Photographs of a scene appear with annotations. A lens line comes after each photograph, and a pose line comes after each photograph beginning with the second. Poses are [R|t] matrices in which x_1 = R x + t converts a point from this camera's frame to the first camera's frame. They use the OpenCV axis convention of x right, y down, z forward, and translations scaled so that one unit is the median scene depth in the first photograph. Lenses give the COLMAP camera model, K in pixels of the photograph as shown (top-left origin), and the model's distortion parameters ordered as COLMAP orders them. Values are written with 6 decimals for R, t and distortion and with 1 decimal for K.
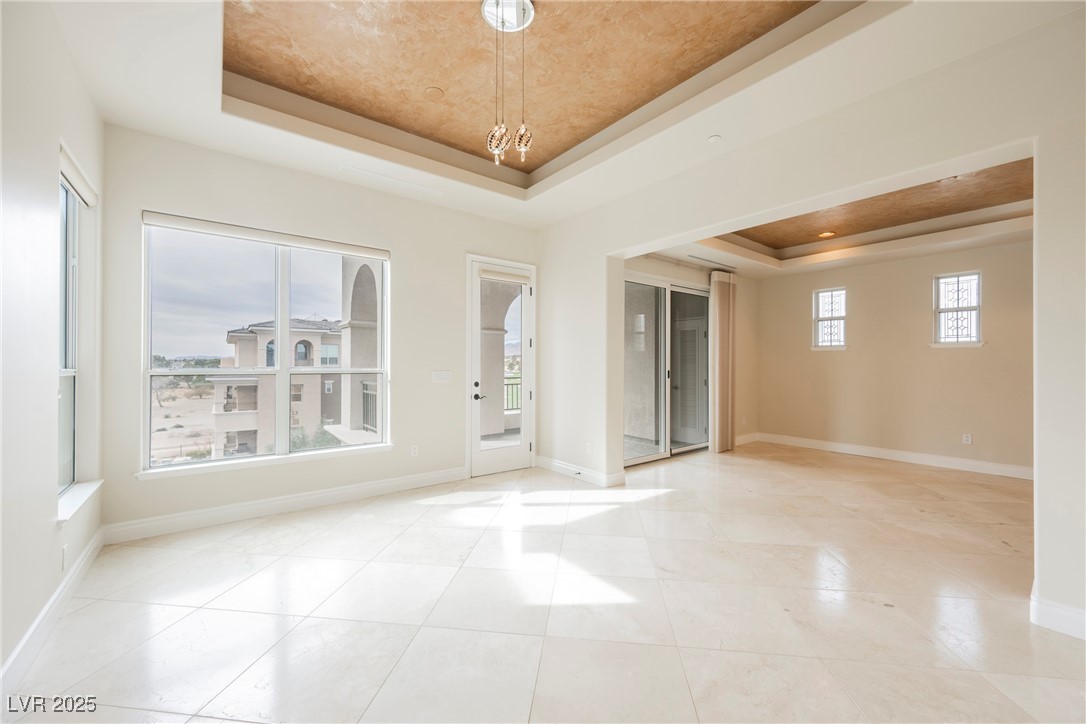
lens RADIAL K [[424.3, 0, 545.5], [0, 424.3, 360.9], [0, 0, 1]] dist [0.000058, 0.000116]
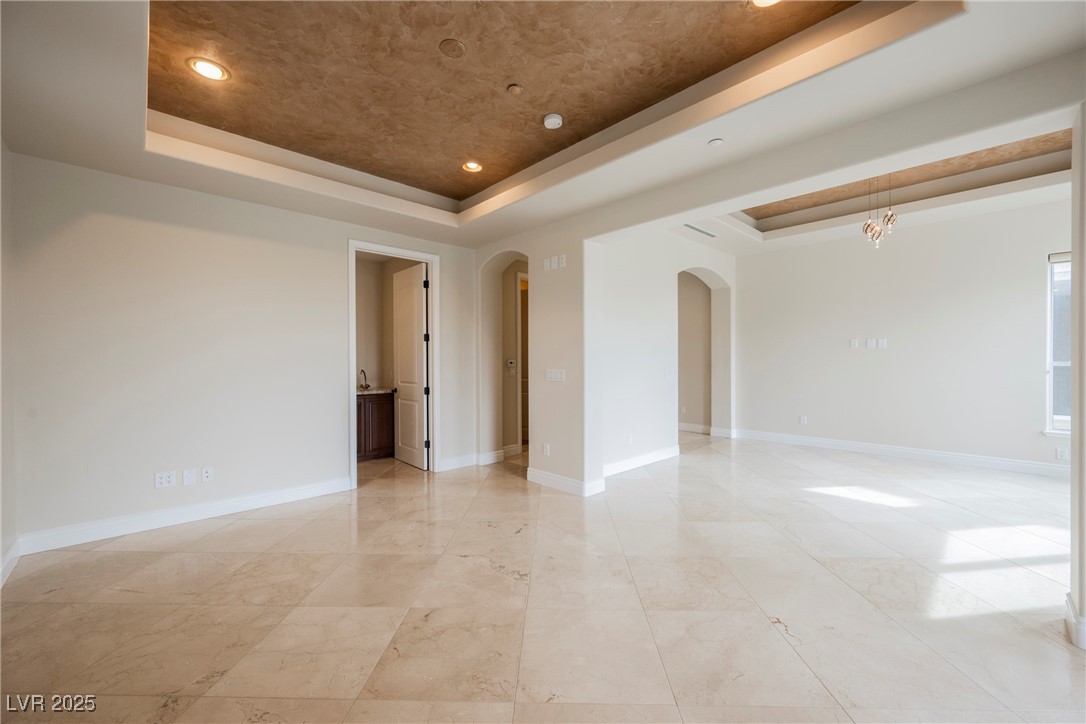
lens RADIAL K [[424.3, 0, 541.1], [0, 424.3, 361.6], [0, 0, 1]] dist [0.000058, 0.000116]
pose [[-0.995883, -0.000630, -0.090644, 0.929368], [-0.000717, 0.999999, 0.000918, 0.009984], [0.090643, 0.000979, -0.995883, 1.692440]]
